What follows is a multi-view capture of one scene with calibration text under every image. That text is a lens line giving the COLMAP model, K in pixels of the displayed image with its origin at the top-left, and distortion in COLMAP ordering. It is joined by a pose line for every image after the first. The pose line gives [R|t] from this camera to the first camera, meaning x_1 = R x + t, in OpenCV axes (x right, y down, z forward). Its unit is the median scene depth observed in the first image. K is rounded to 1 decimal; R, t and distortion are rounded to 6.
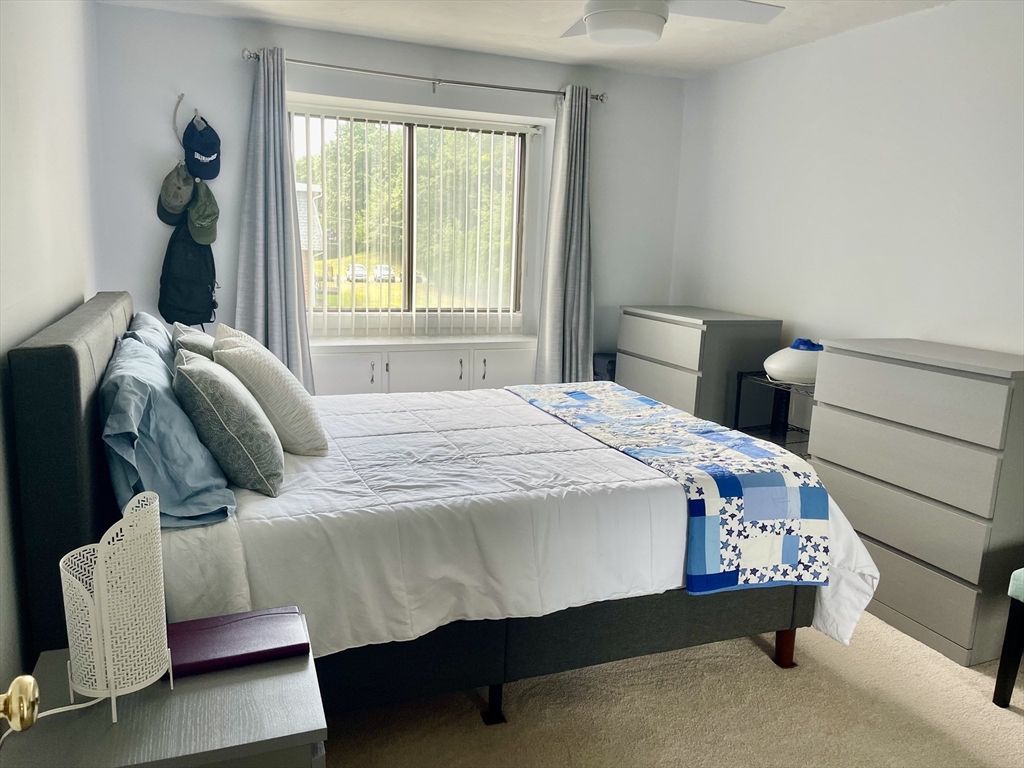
lens RADIAL K [[773.8, 0, 518.7], [0, 773.8, 386.5], [0, 0, 1]] dist [0.073046, -0.098258]
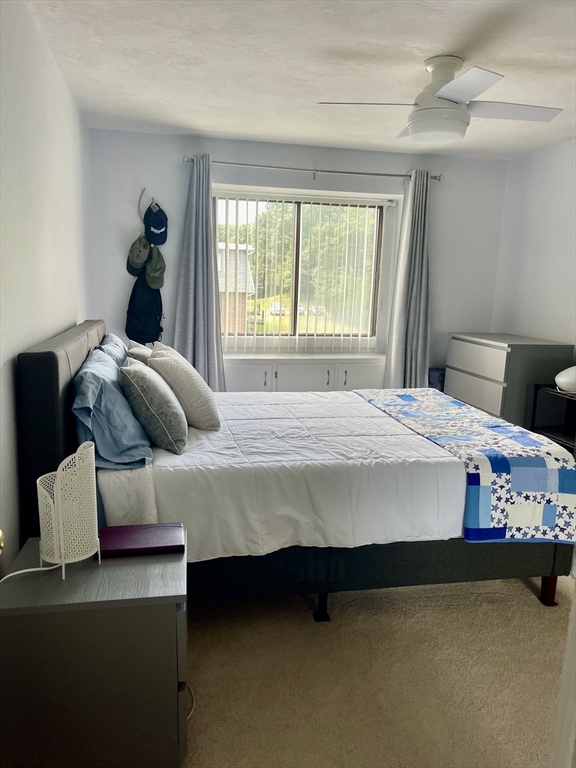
lens RADIAL K [[580.4, 0, 287.1], [0, 580.4, 388.9], [0, 0, 1]] dist [0.073046, -0.098258]
pose [[0.983057, 0.027637, -0.181207, 0.080527], [-0.029101, 0.999562, -0.005425, 0.010982], [0.180978, 0.010606, 0.983430, -0.067231]]
